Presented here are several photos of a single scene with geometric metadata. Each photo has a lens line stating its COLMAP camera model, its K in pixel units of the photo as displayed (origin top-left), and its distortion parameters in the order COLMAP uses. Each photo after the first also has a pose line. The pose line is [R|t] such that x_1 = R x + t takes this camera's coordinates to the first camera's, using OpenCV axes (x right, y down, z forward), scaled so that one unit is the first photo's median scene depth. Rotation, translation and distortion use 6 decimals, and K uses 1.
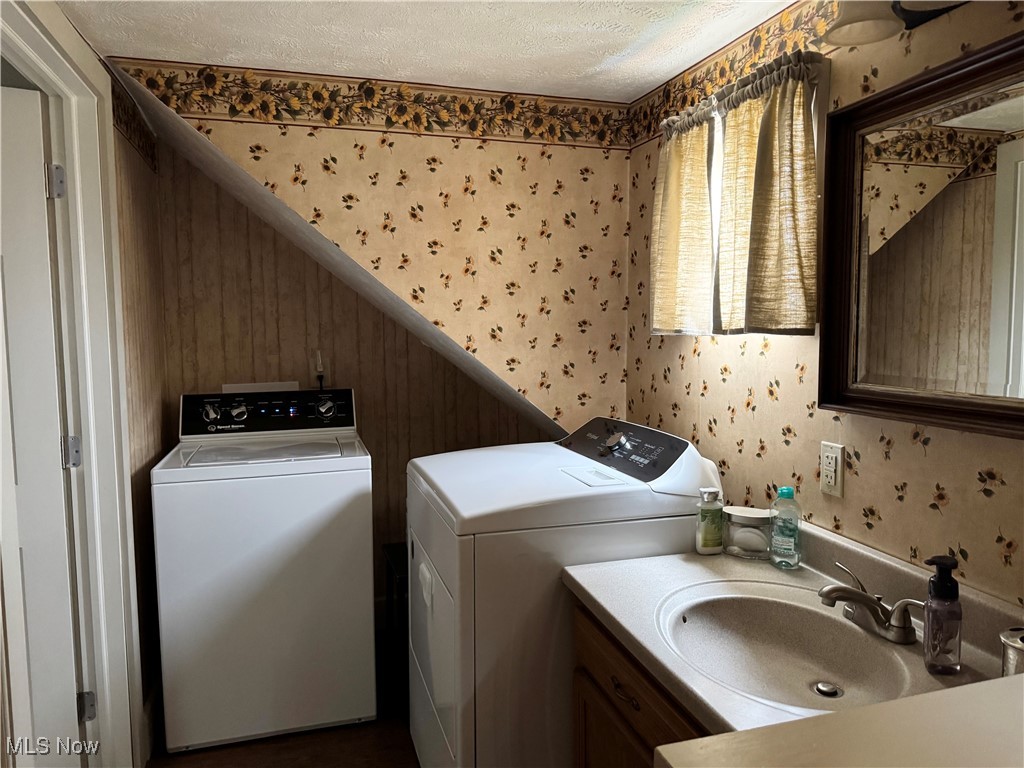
lens RADIAL K [[717.8, 0, 511.4], [0, 717.8, 384.0], [0, 0, 1]] dist [0.002800, -0.004533]
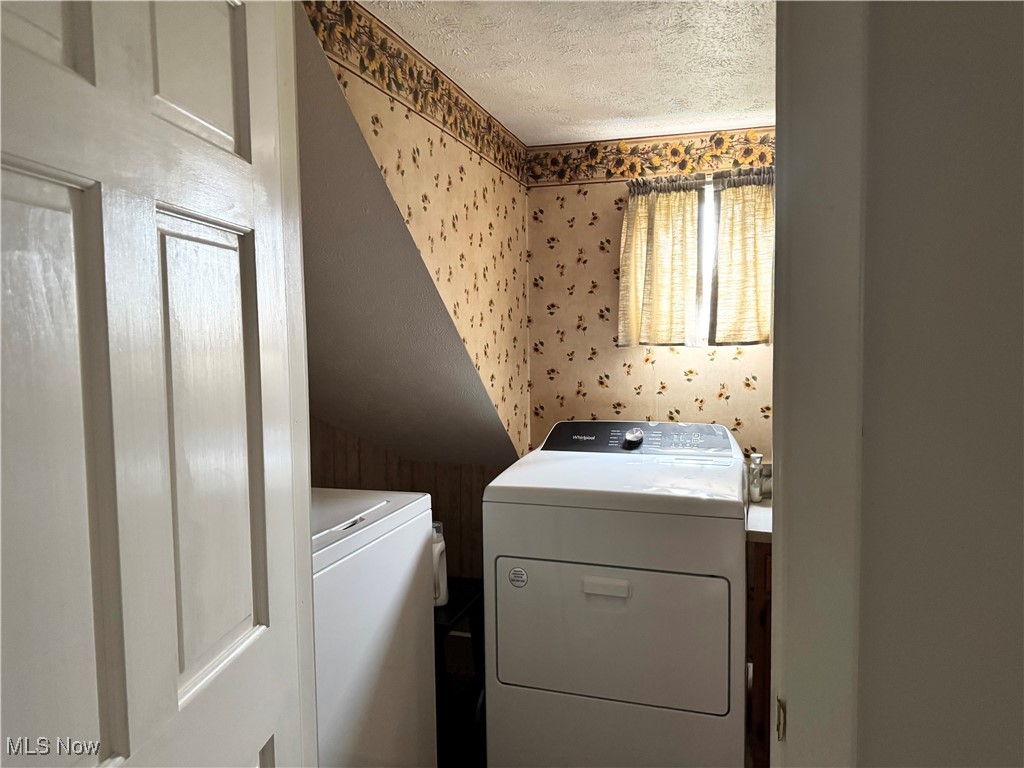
lens RADIAL K [[717.8, 0, 479.7], [0, 717.8, 384.2], [0, 0, 1]] dist [0.002800, -0.004533]
pose [[0.601440, -0.058063, 0.796805, -0.979924], [0.076832, 0.996936, 0.014653, -0.045751], [-0.795215, 0.052407, 0.604059, 0.476298]]
